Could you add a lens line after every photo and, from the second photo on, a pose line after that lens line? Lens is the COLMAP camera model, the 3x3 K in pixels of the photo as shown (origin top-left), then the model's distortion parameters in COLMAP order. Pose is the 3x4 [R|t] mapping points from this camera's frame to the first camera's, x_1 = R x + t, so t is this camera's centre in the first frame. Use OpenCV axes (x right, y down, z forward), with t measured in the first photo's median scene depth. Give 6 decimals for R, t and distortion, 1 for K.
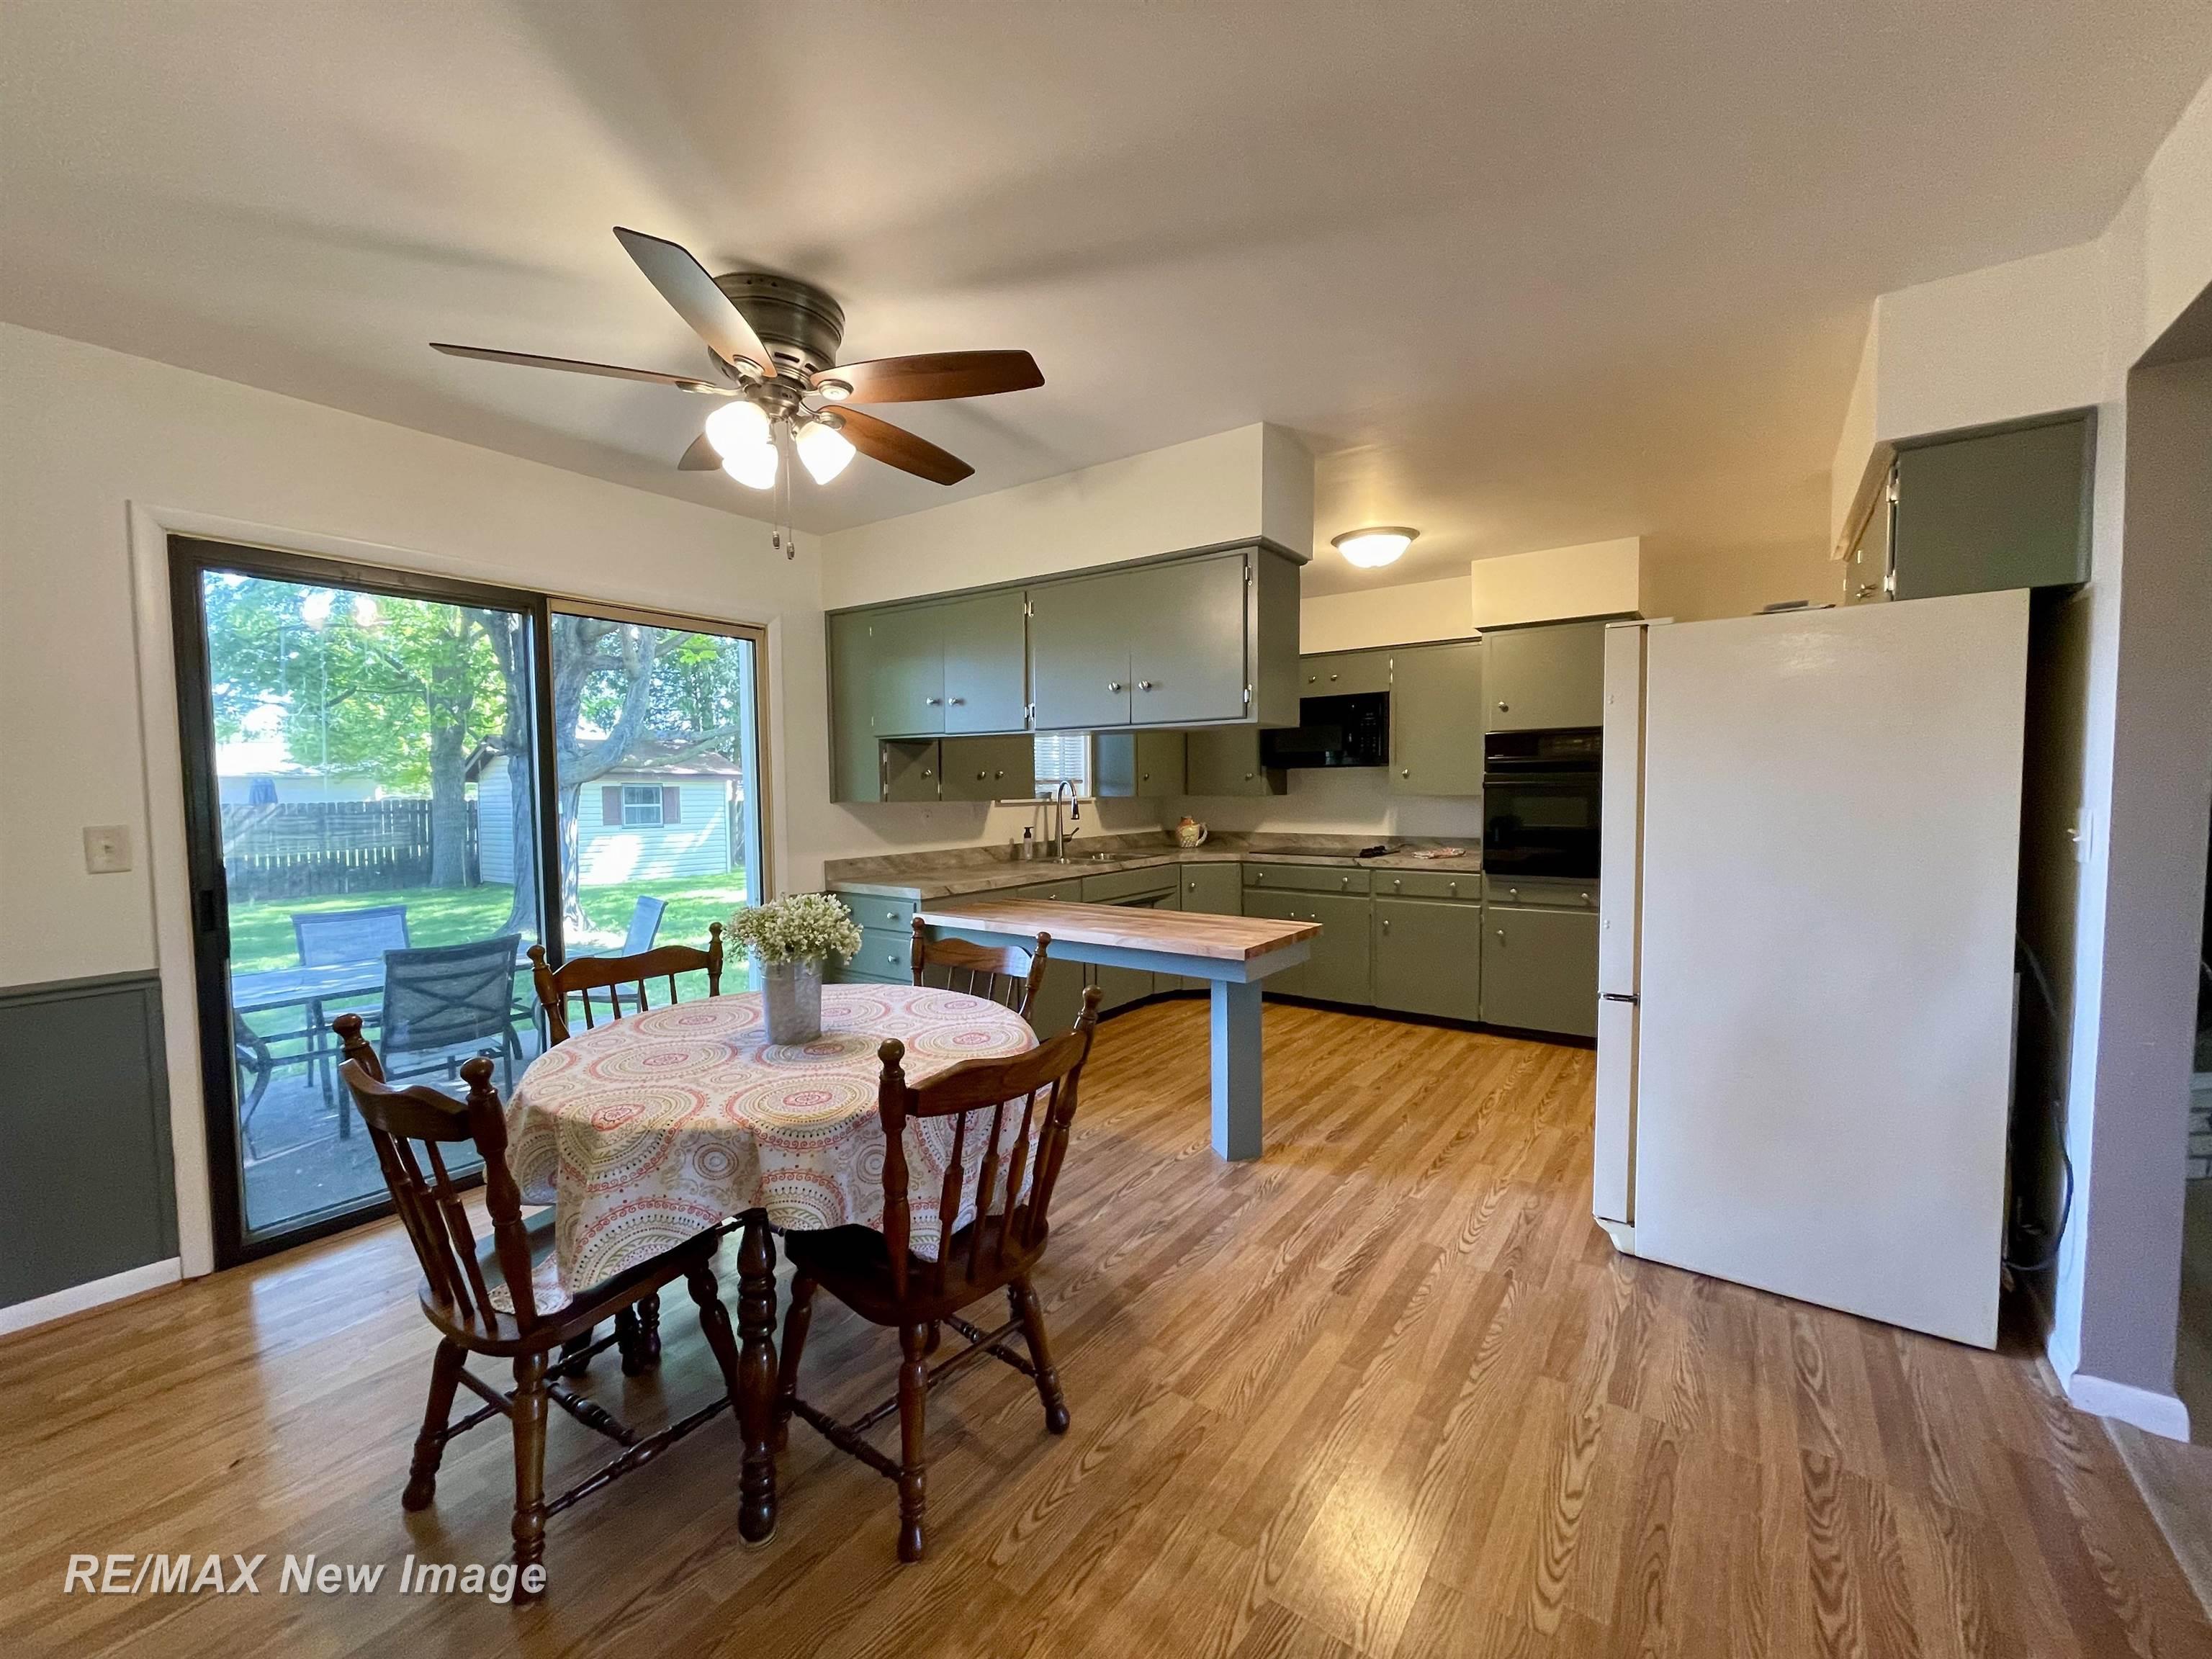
lens RADIAL K [[888.9, 0, 1096.3], [0, 888.9, 827.5], [0, 0, 1]] dist [0.001243, -0.000902]
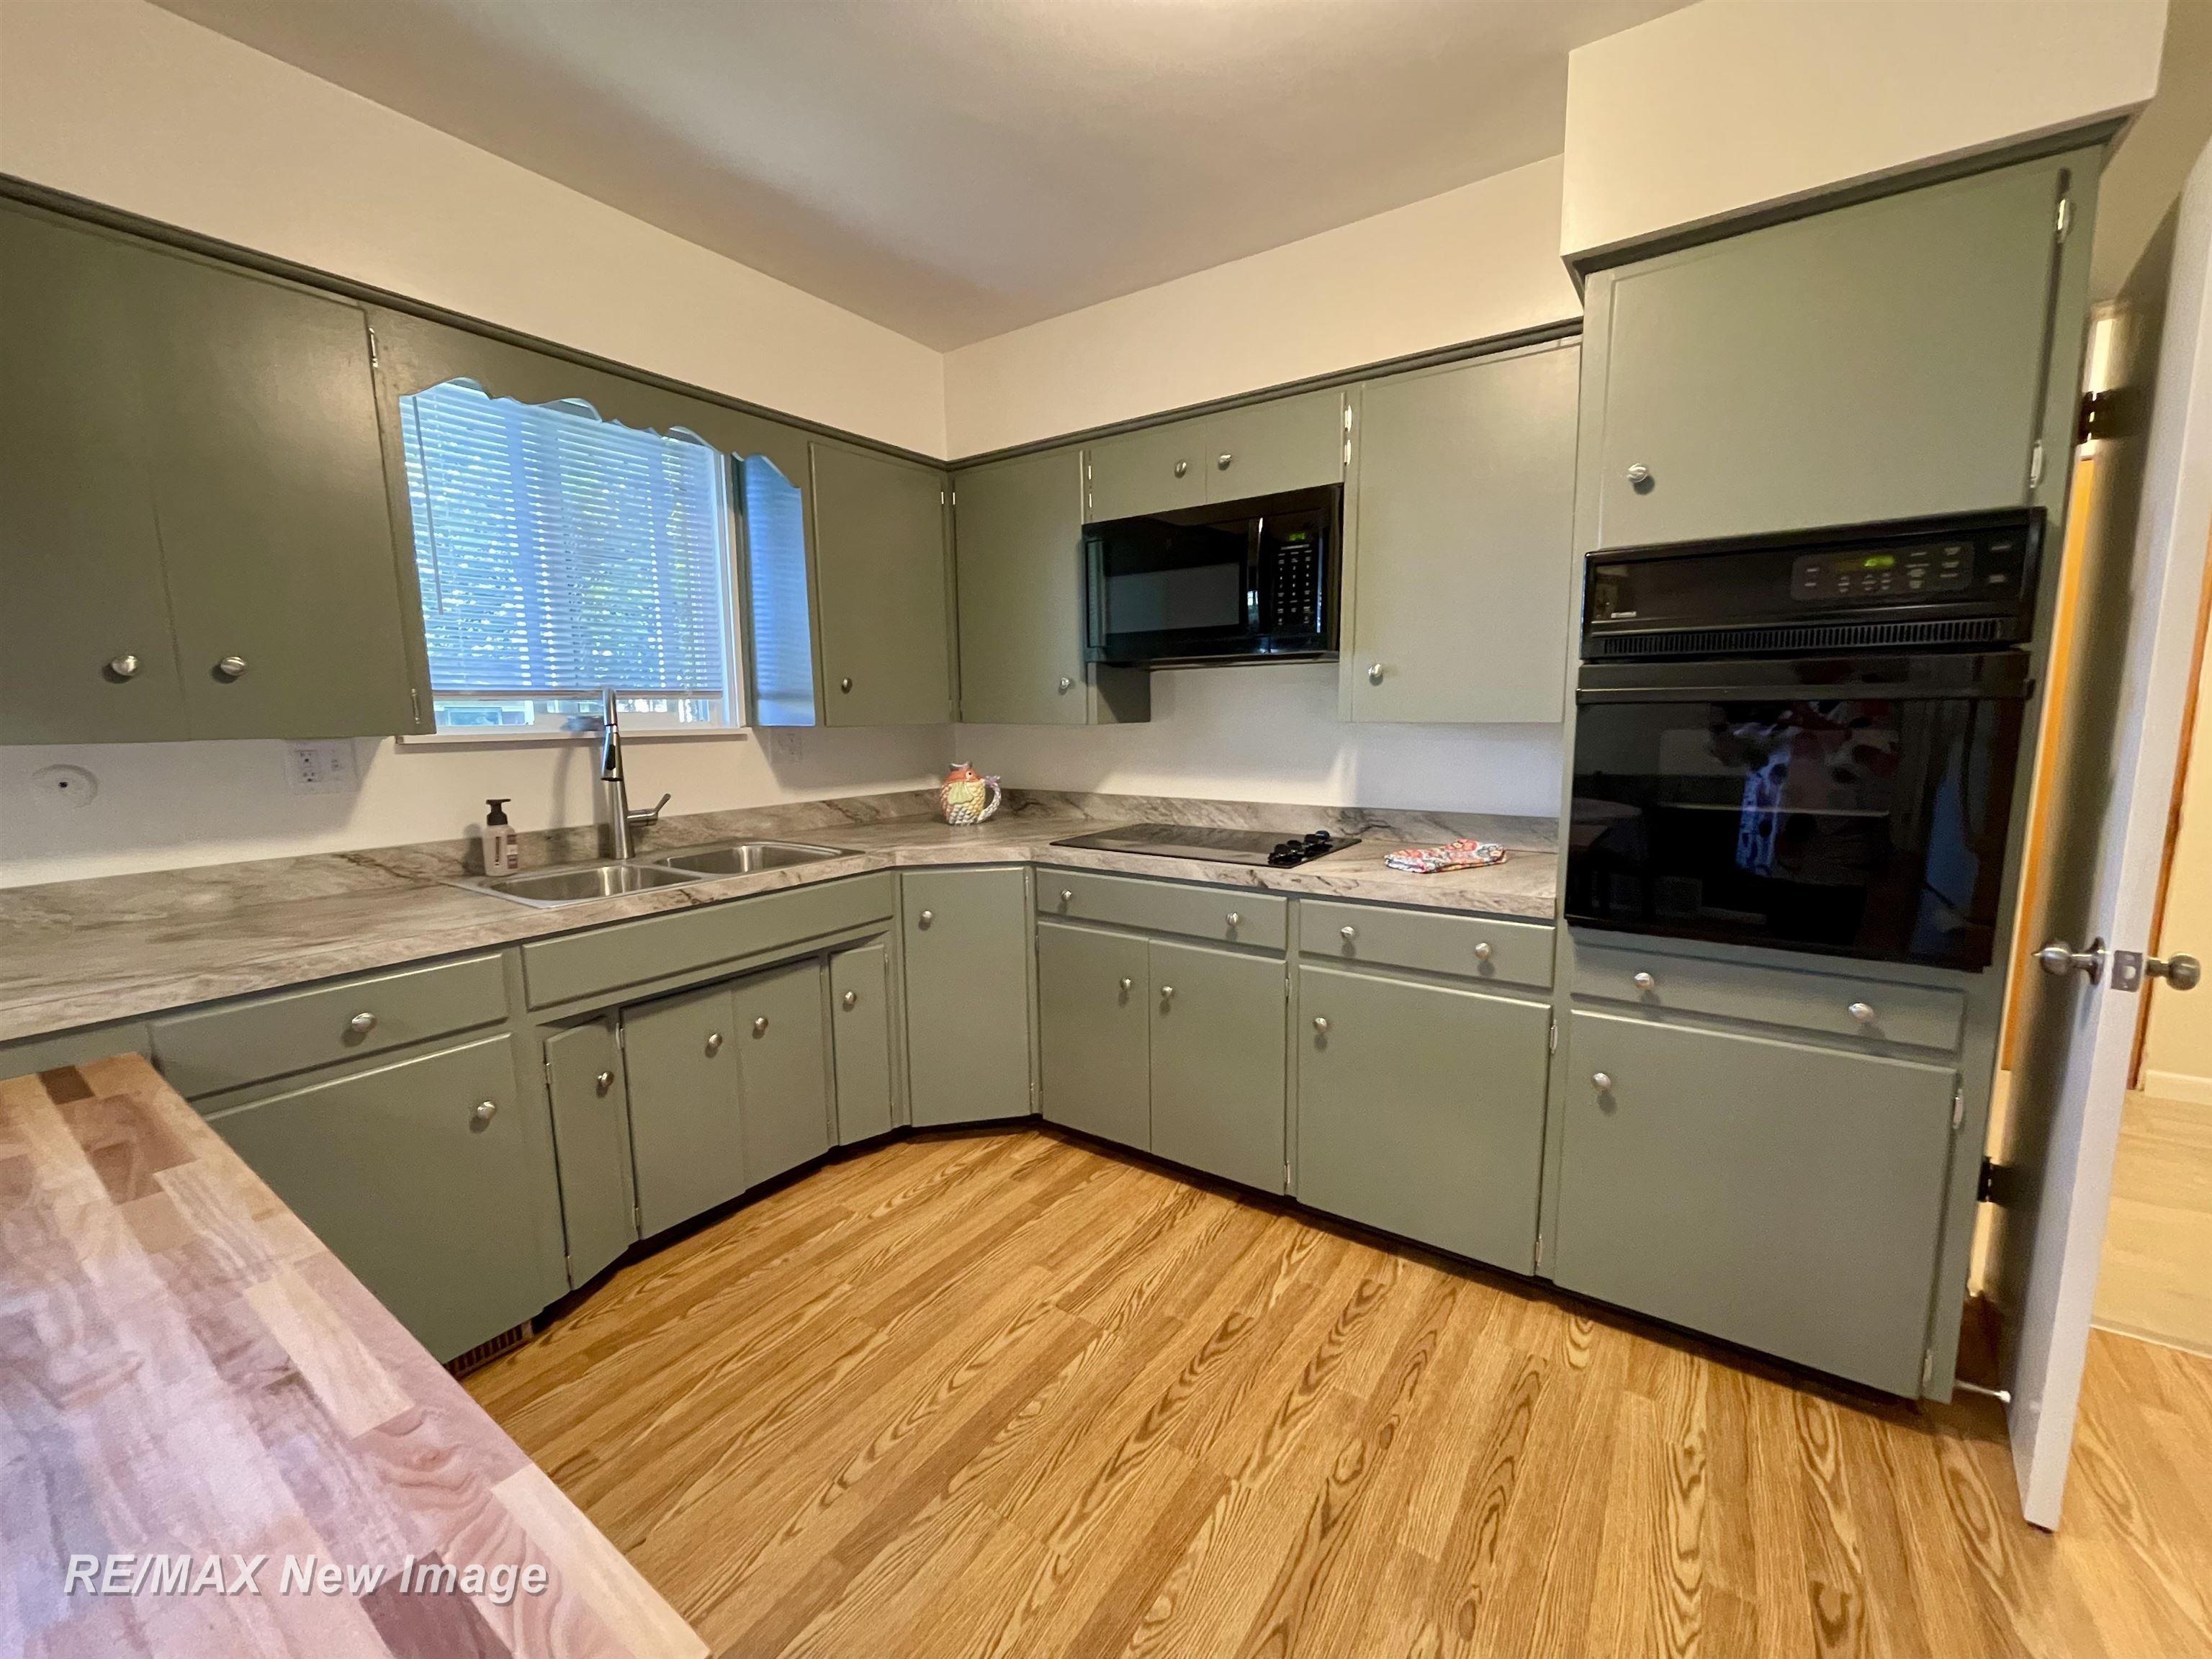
lens RADIAL K [[888.9, 0, 1111.5], [0, 888.9, 836.1], [0, 0, 1]] dist [0.001243, -0.000902]
pose [[0.999470, -0.006765, 0.031842, 0.200355], [0.003812, 0.995760, 0.091906, -0.020581], [-0.032328, -0.091736, 0.995258, 0.552245]]
